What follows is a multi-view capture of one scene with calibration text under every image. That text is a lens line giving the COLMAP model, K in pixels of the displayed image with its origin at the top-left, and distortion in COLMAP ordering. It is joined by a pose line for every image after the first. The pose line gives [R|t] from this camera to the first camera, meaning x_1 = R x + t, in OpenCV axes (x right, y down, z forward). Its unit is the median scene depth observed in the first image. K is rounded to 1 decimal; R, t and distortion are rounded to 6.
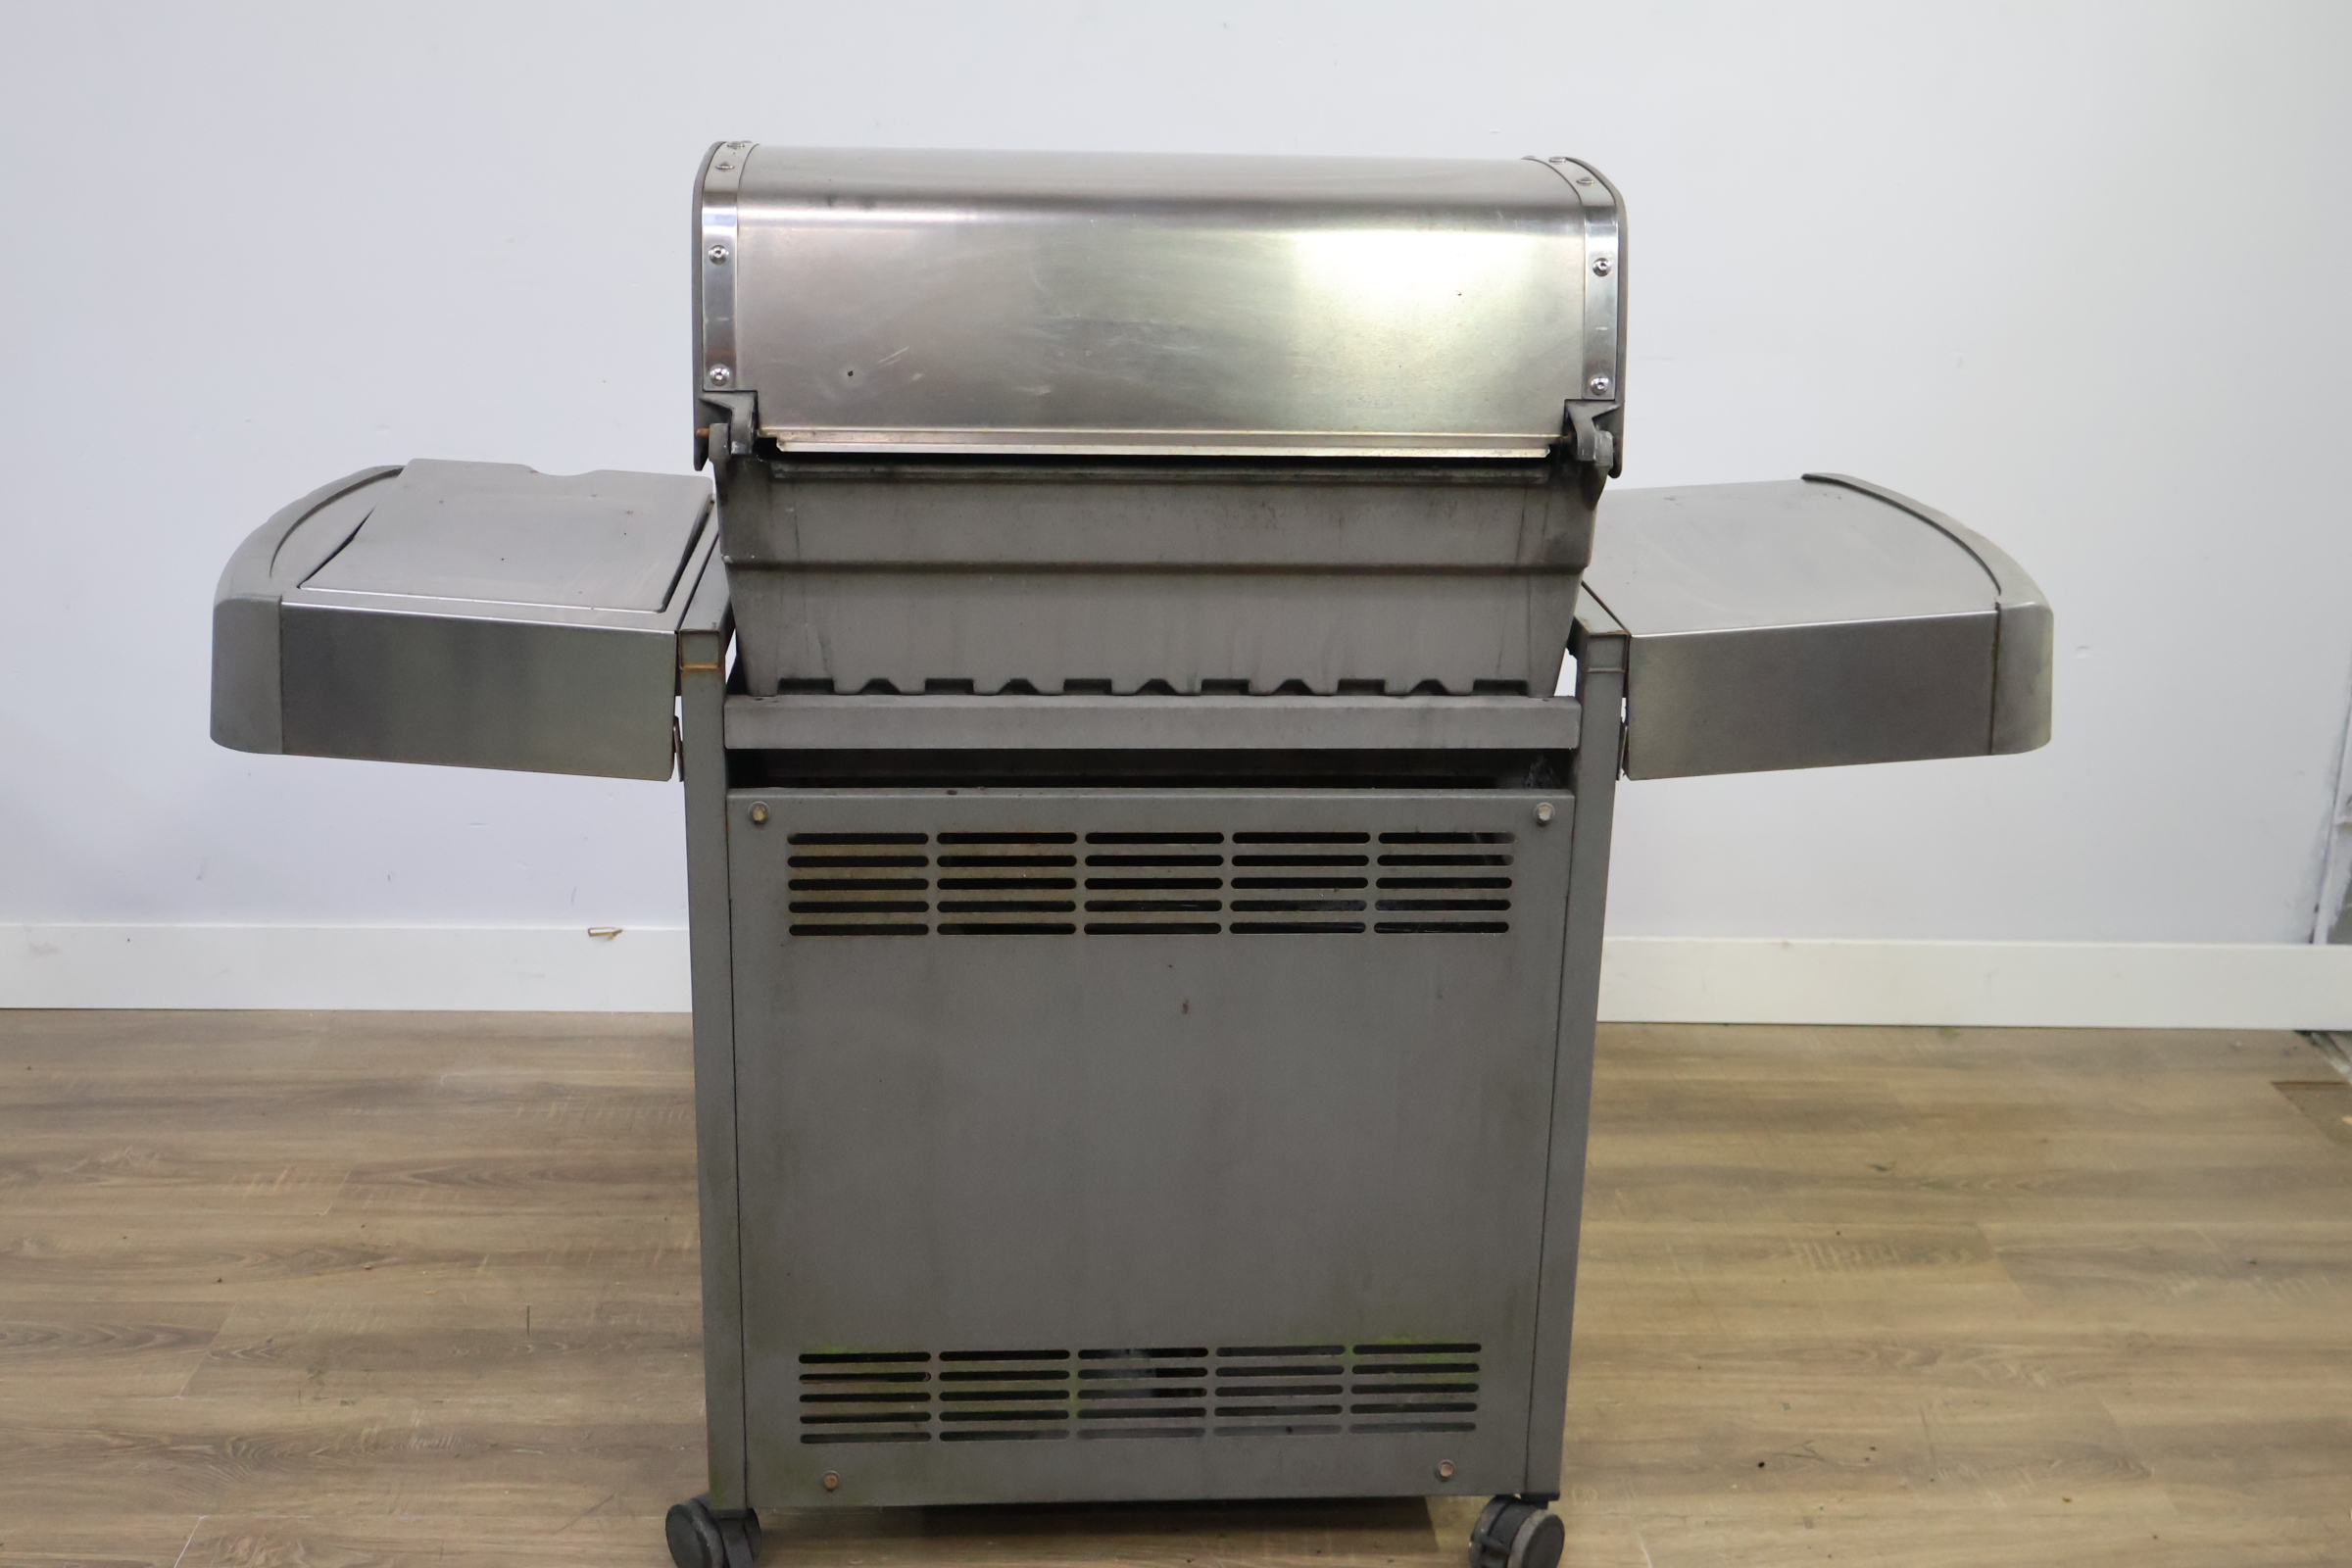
lens RADIAL K [[2640.6, 0, 1190.2], [0, 2640.6, 782.3], [0, 0, 1]] dist [-0.001948, 0.004046]
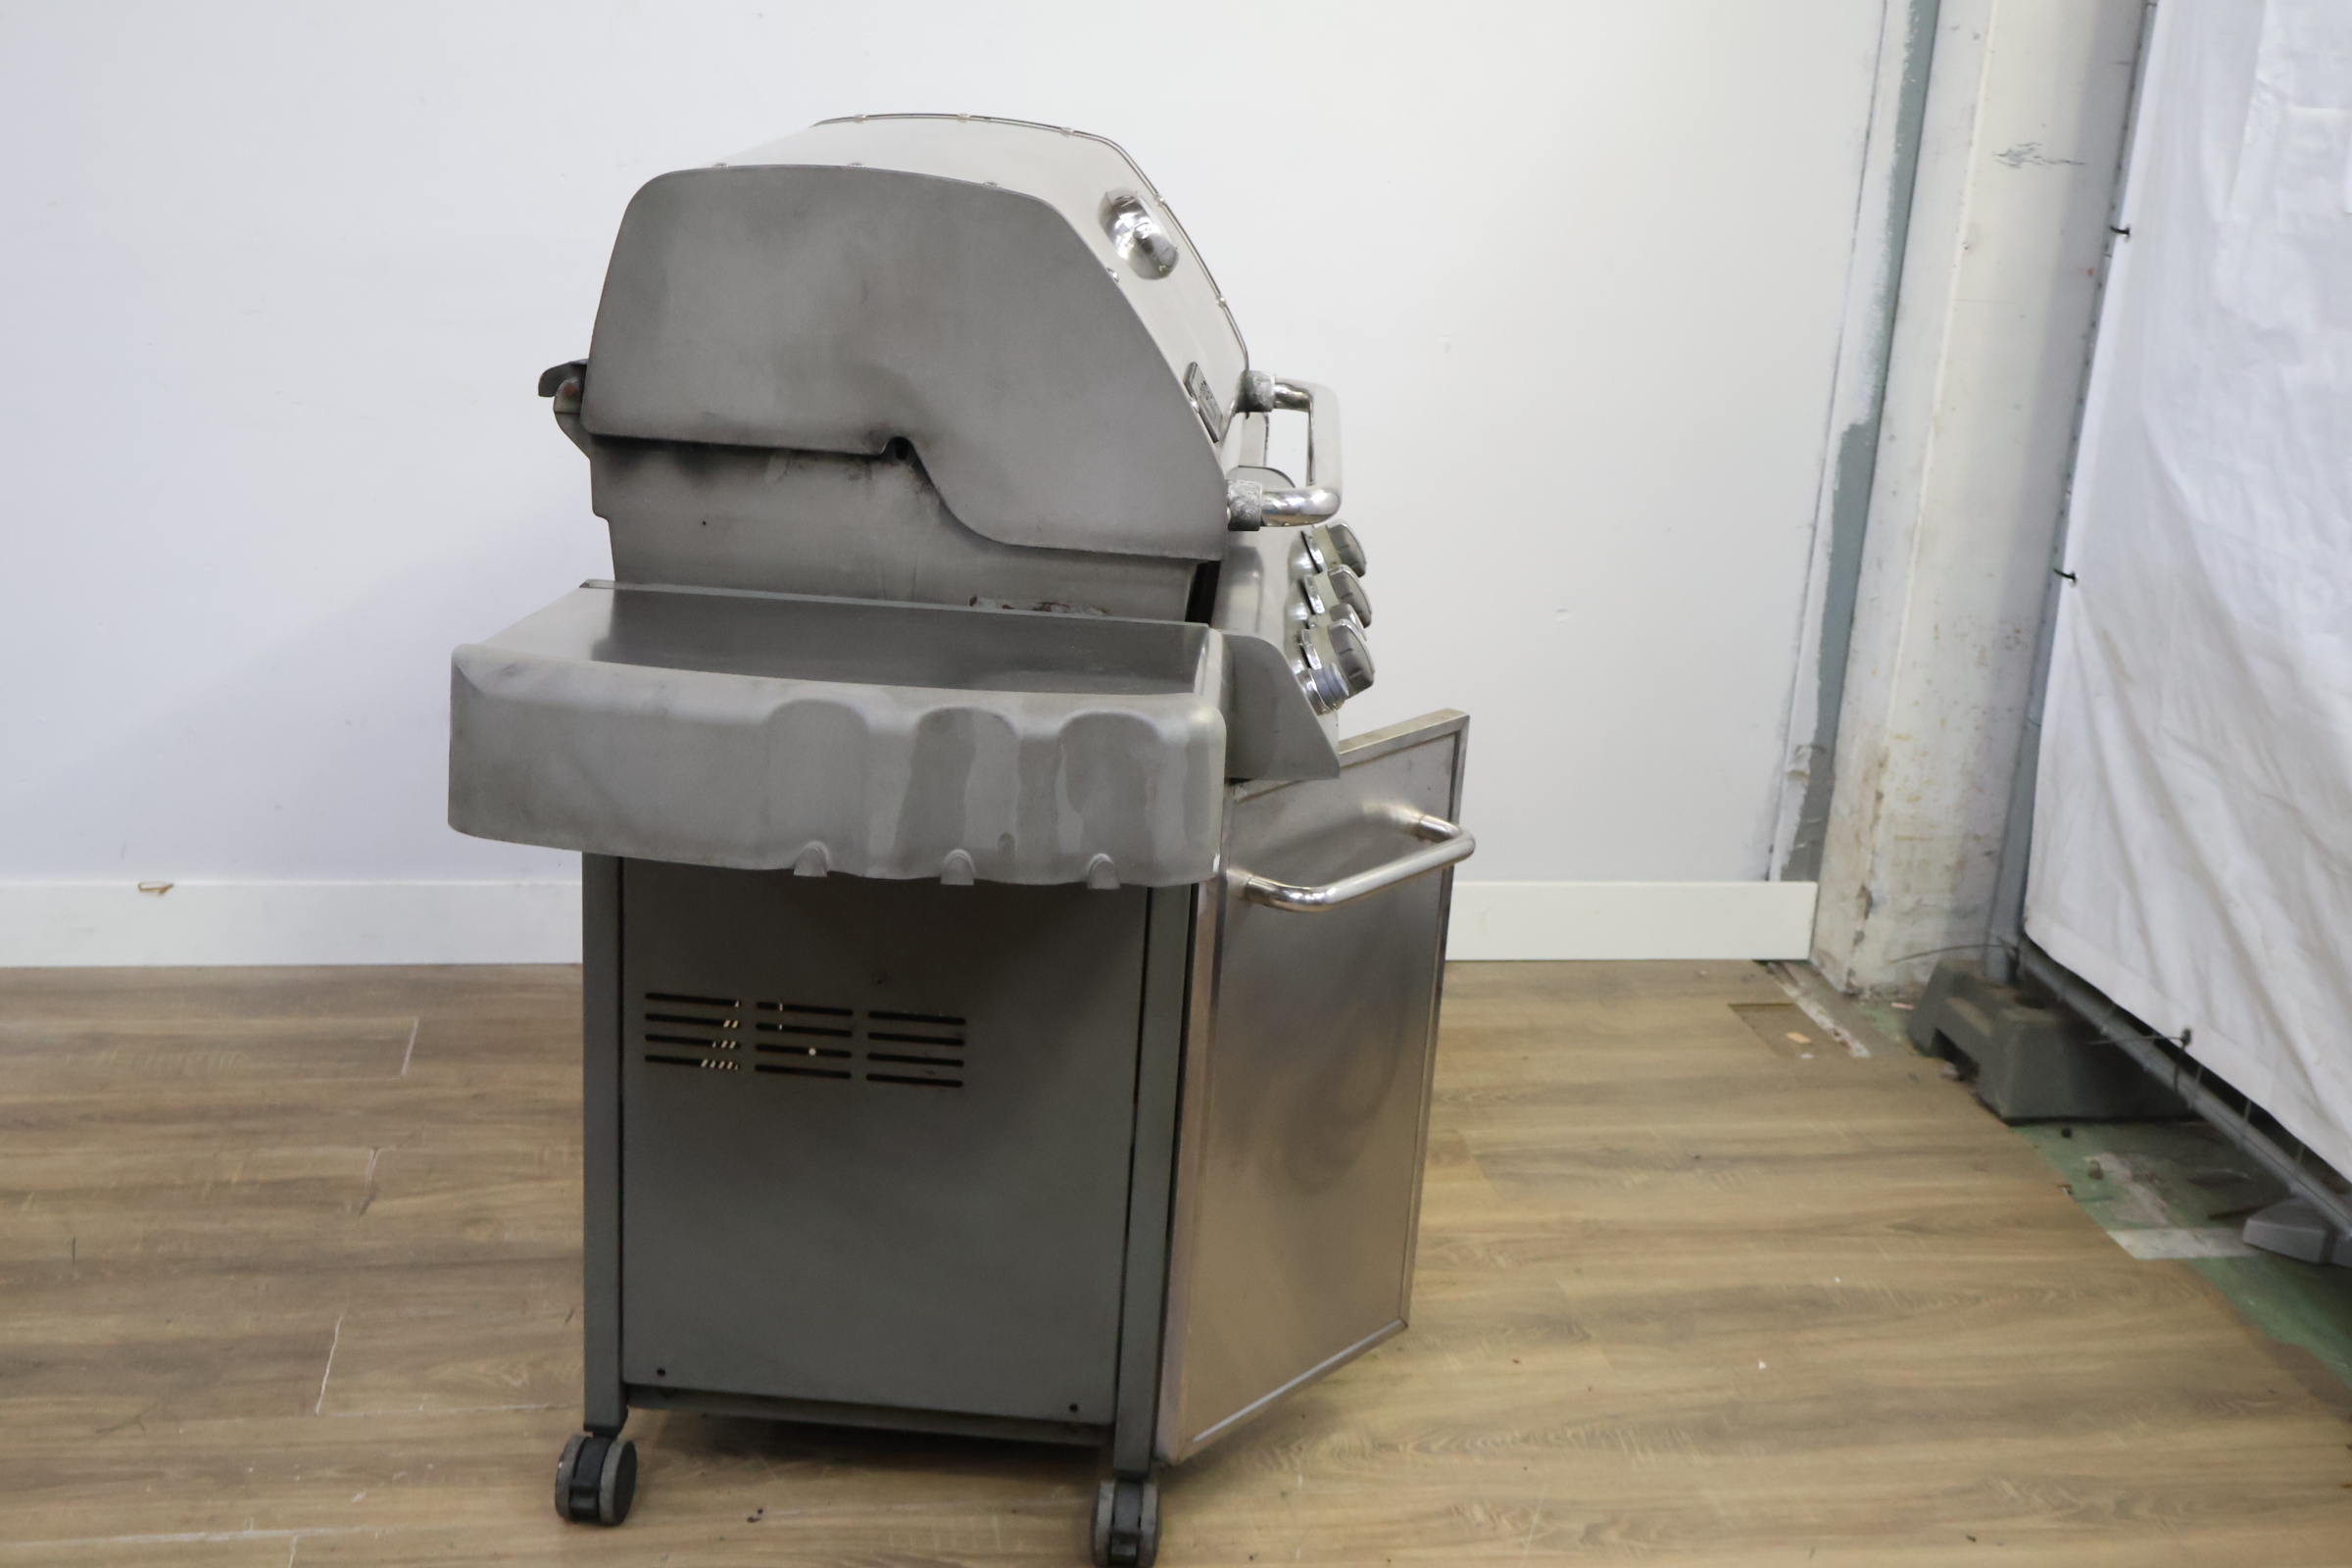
lens RADIAL K [[2633.3, 0, 1171.4], [0, 2633.3, 790.0], [0, 0, 1]] dist [-0.007738, -0.001416]
pose [[0.990029, -0.005559, 0.140753, 0.028755], [0.005213, 0.999982, 0.002825, 0.023389], [-0.140766, -0.002063, 0.990041, -0.071716]]
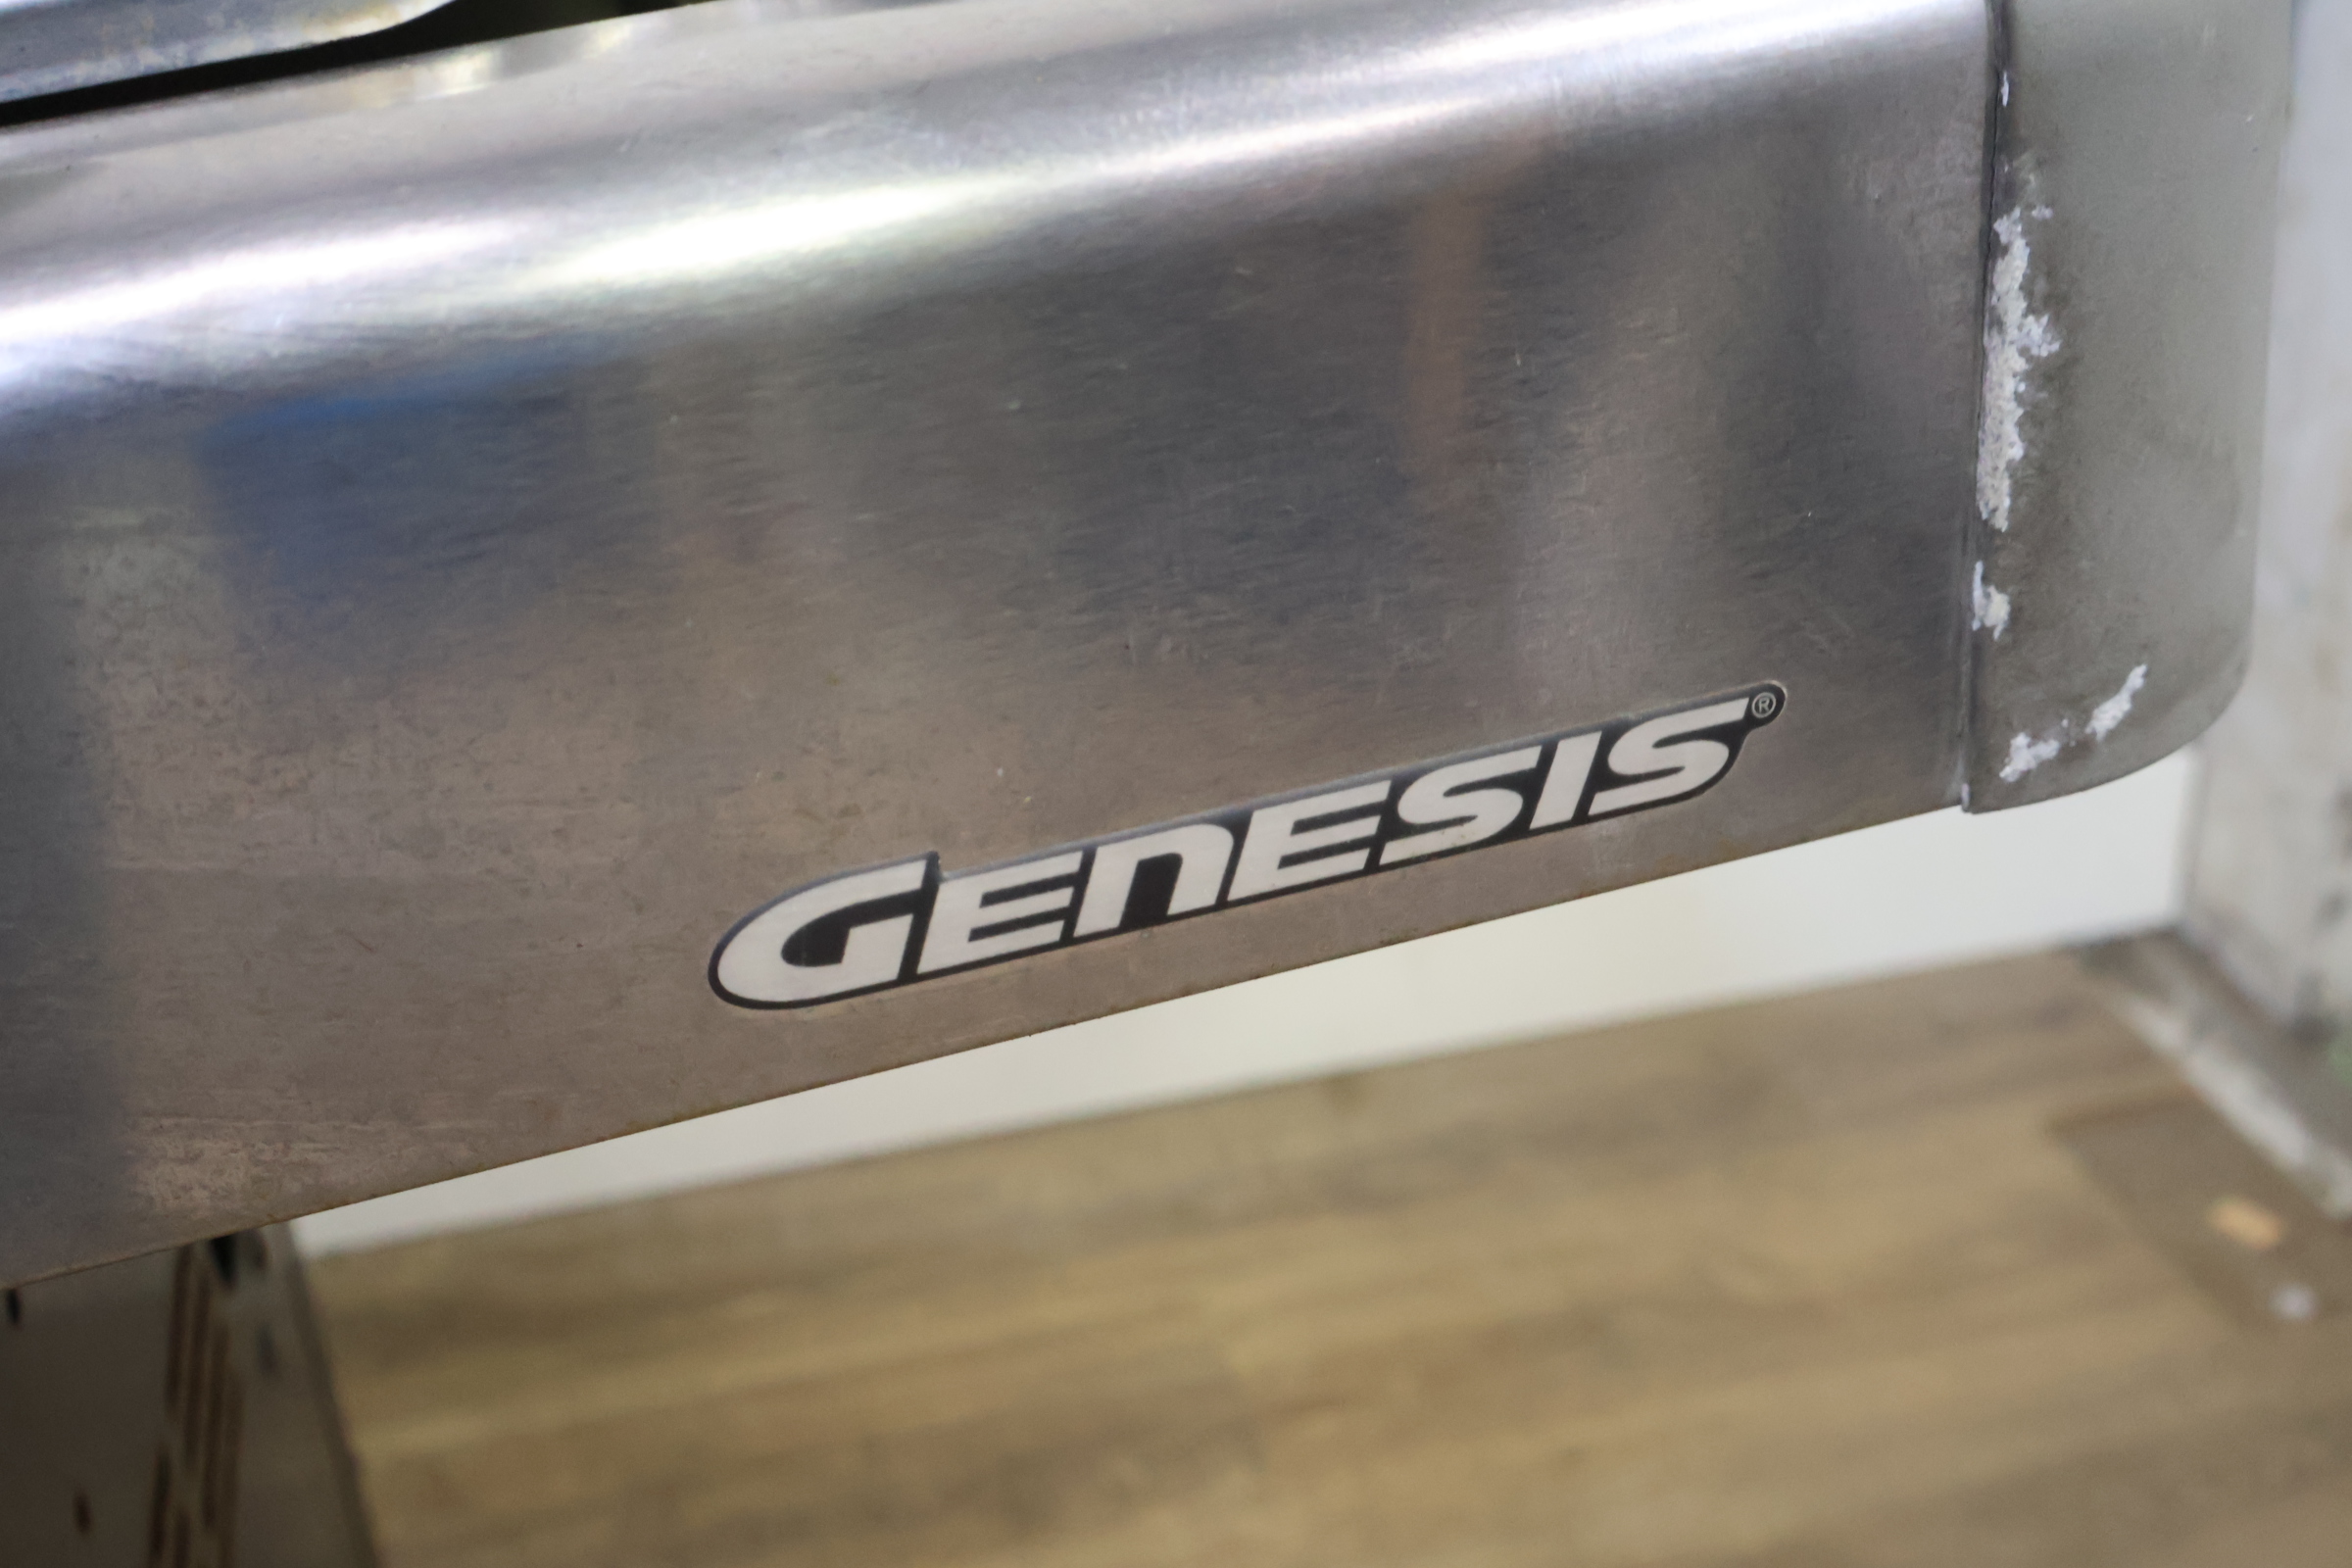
lens RADIAL K [[2640.6, 0, 1190.2], [0, 2640.6, 782.3], [0, 0, 1]] dist [-0.001948, 0.004046]
pose [[0.974401, -0.162828, 0.155018, 0.253737], [0.130515, 0.971131, 0.199674, -0.062959], [-0.183055, -0.174330, 0.967522, 0.734751]]
